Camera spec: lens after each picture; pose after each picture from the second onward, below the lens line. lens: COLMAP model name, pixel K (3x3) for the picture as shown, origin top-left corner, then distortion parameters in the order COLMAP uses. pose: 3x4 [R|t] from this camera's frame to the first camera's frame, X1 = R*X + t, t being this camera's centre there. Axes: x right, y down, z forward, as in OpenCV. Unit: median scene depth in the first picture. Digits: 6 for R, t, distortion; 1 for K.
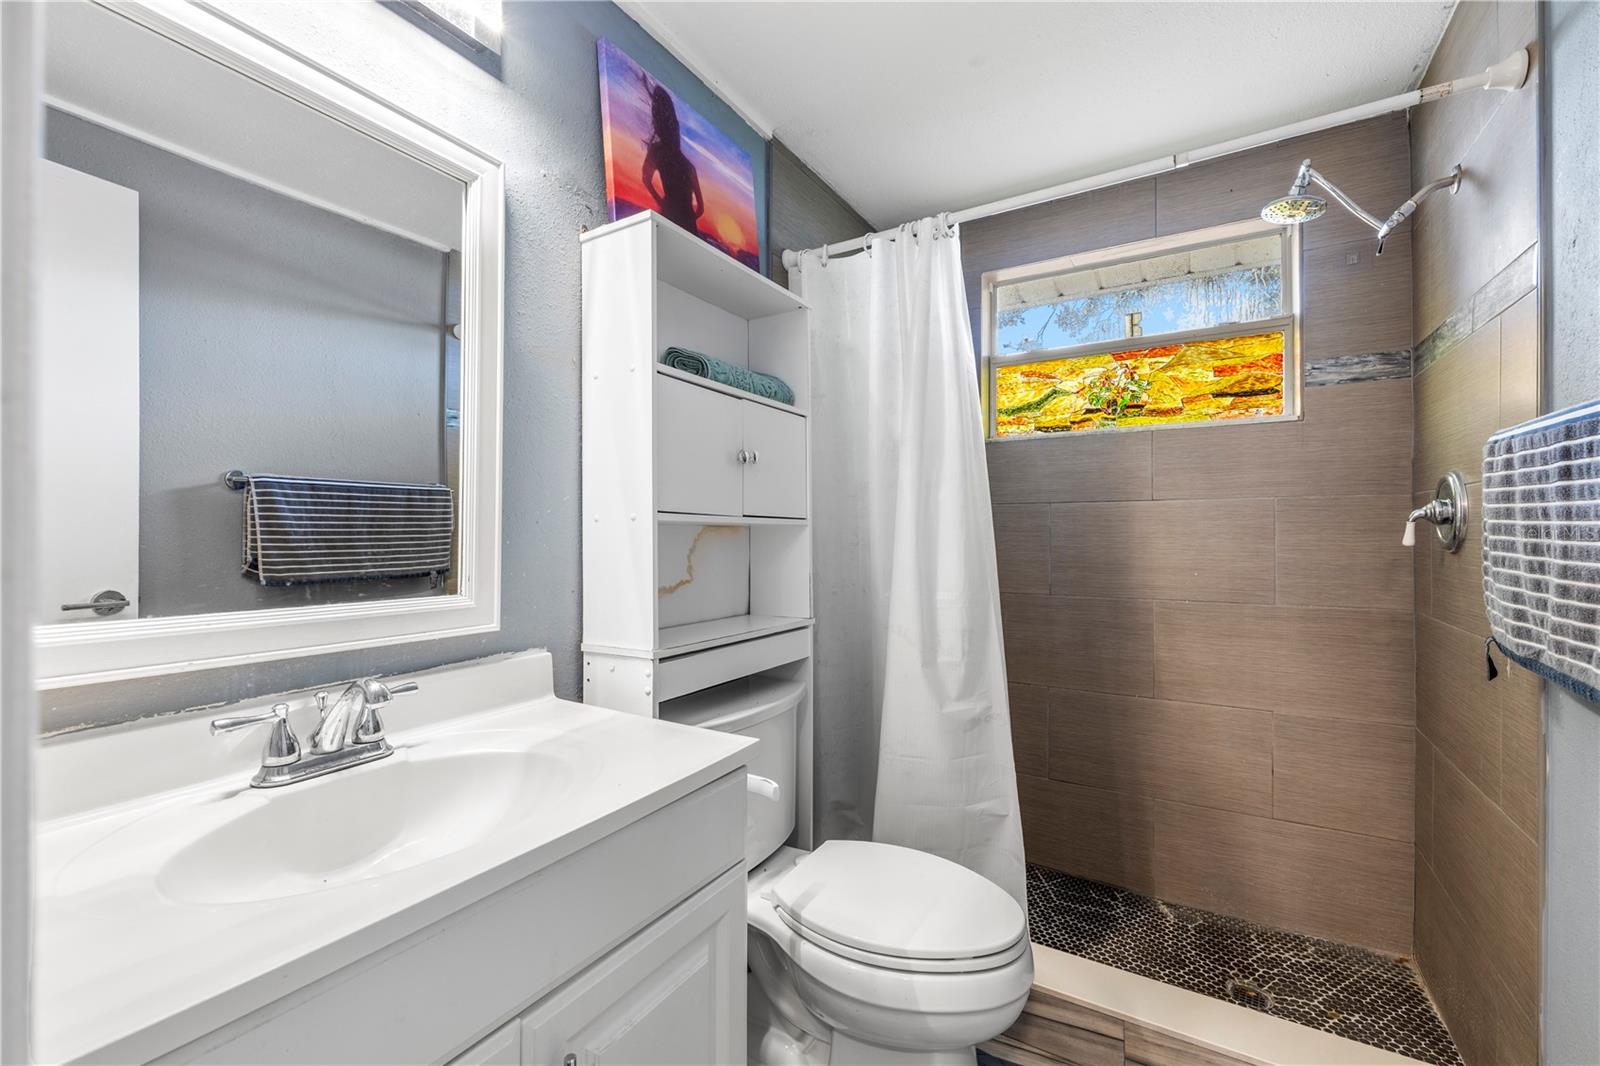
lens RADIAL K [[672.5, 0, 795.6], [0, 672.5, 538.6], [0, 0, 1]] dist [0.000079, -0.000290]
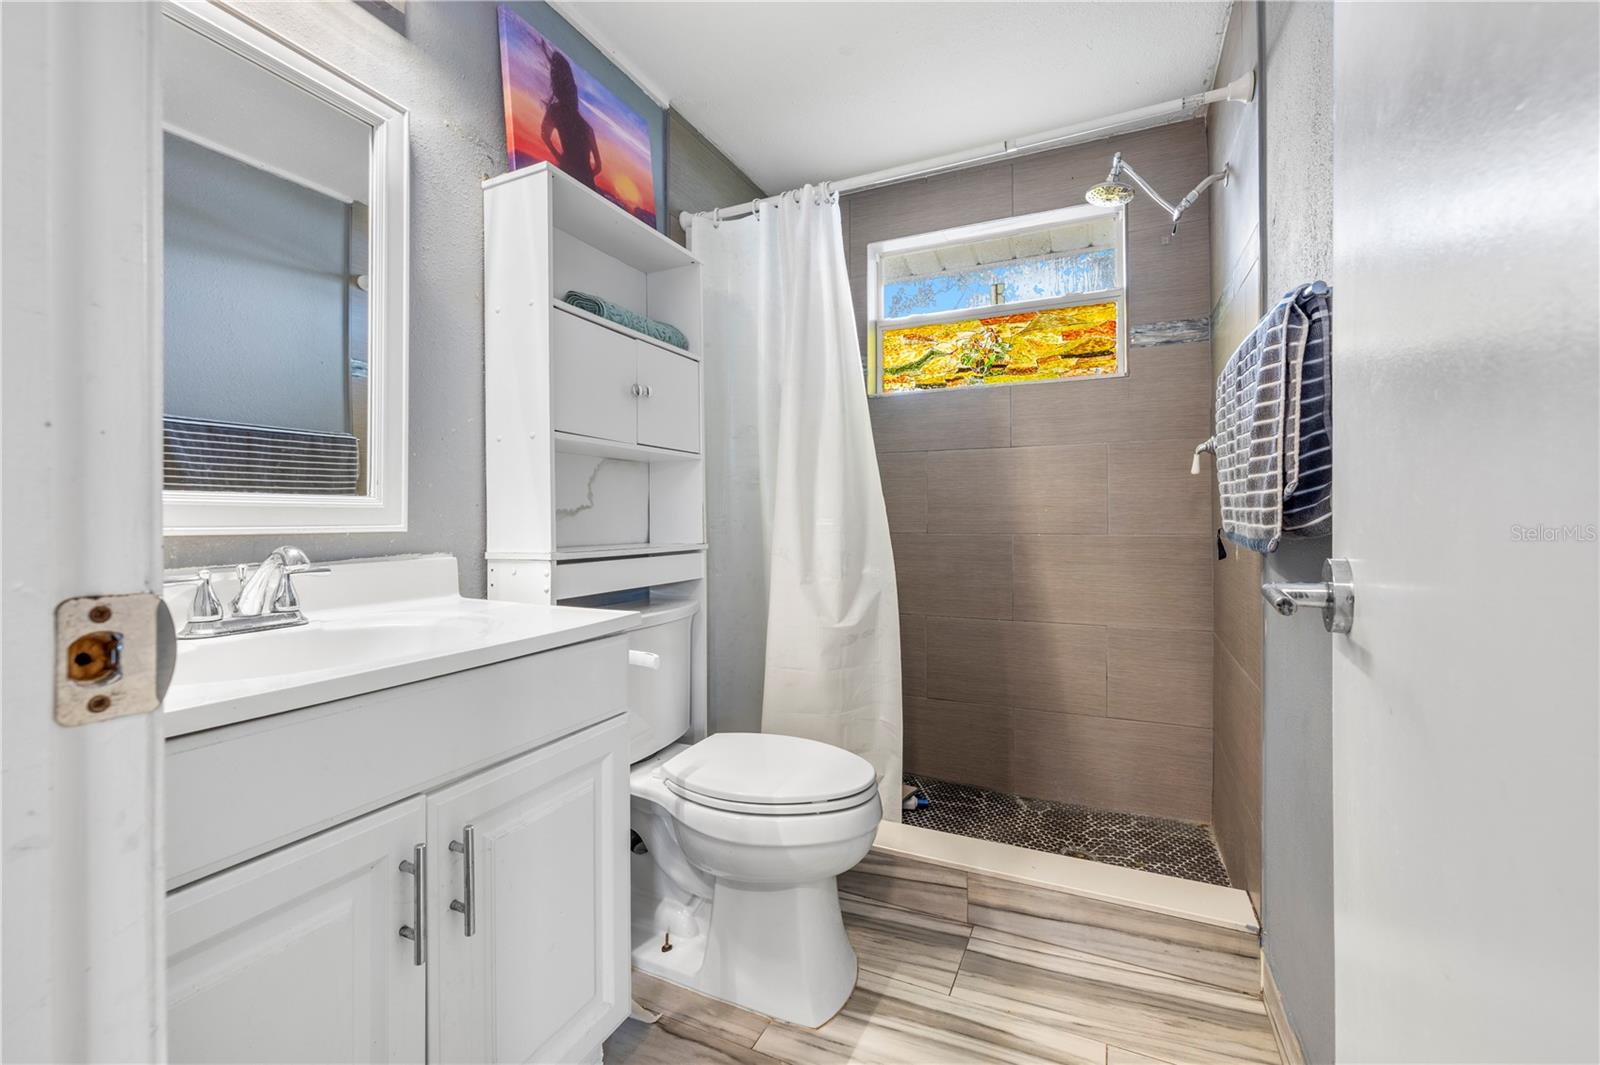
lens RADIAL K [[680.4, 0, 801.1], [0, 680.4, 528.0], [0, 0, 1]] dist [-0.000480, 0.000481]
pose [[0.994042, -0.004756, 0.108893, 0.059044], [0.004386, 0.999984, 0.003645, 0.089191], [-0.108908, -0.003146, 0.994047, -0.131519]]
